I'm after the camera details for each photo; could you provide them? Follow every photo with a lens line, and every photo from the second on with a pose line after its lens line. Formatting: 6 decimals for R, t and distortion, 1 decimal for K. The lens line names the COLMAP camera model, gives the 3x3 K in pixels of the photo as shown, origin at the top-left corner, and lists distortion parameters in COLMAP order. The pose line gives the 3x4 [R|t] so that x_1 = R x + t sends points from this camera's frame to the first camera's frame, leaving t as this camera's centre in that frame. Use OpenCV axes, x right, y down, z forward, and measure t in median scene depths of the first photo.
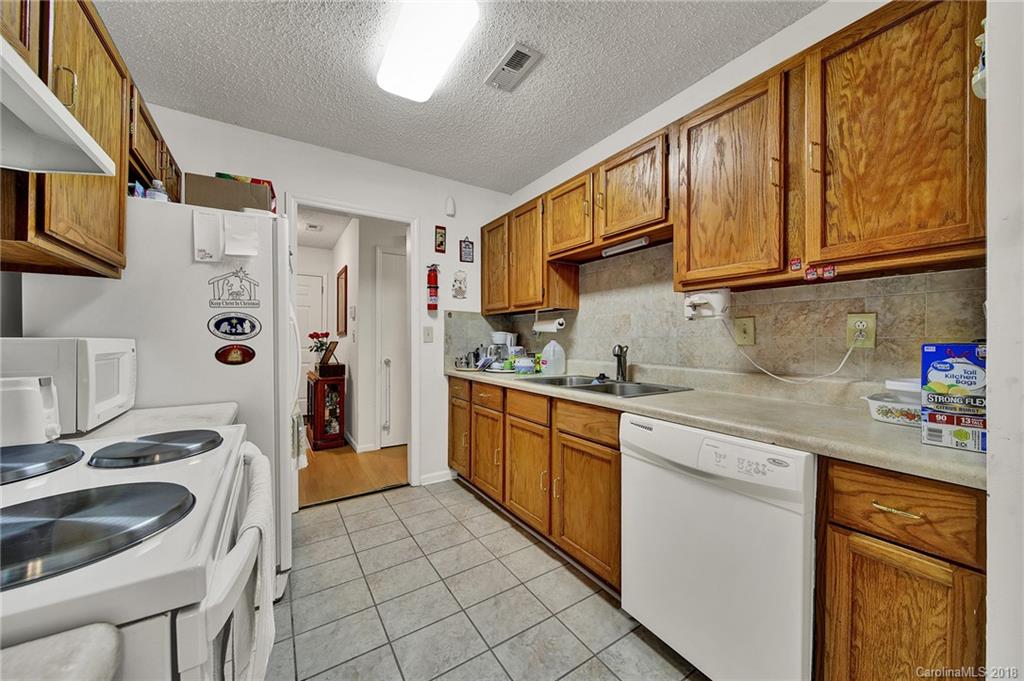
lens RADIAL K [[359.8, 0, 509.4], [0, 359.8, 333.1], [0, 0, 1]] dist [-0.000534, 0.000059]
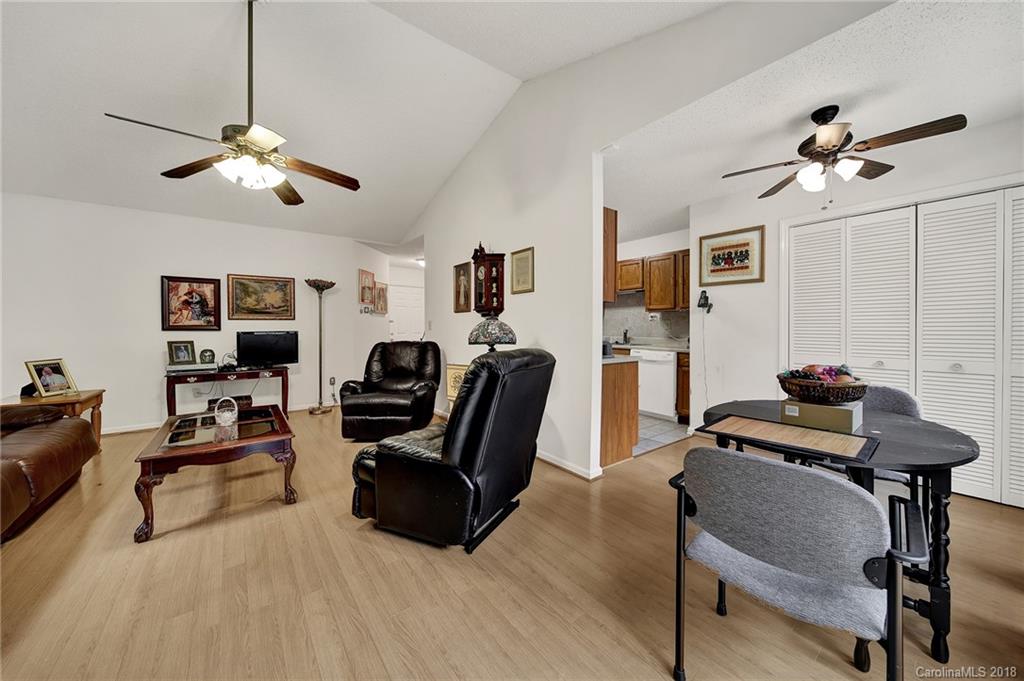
lens RADIAL K [[359.8, 0, 509.4], [0, 359.8, 333.1], [0, 0, 1]] dist [-0.000534, 0.000059]
pose [[0.996506, -0.008751, 0.083067, -0.998163], [0.006679, 0.999660, 0.025194, -0.018655], [-0.083260, -0.024551, 0.996225, -2.052683]]
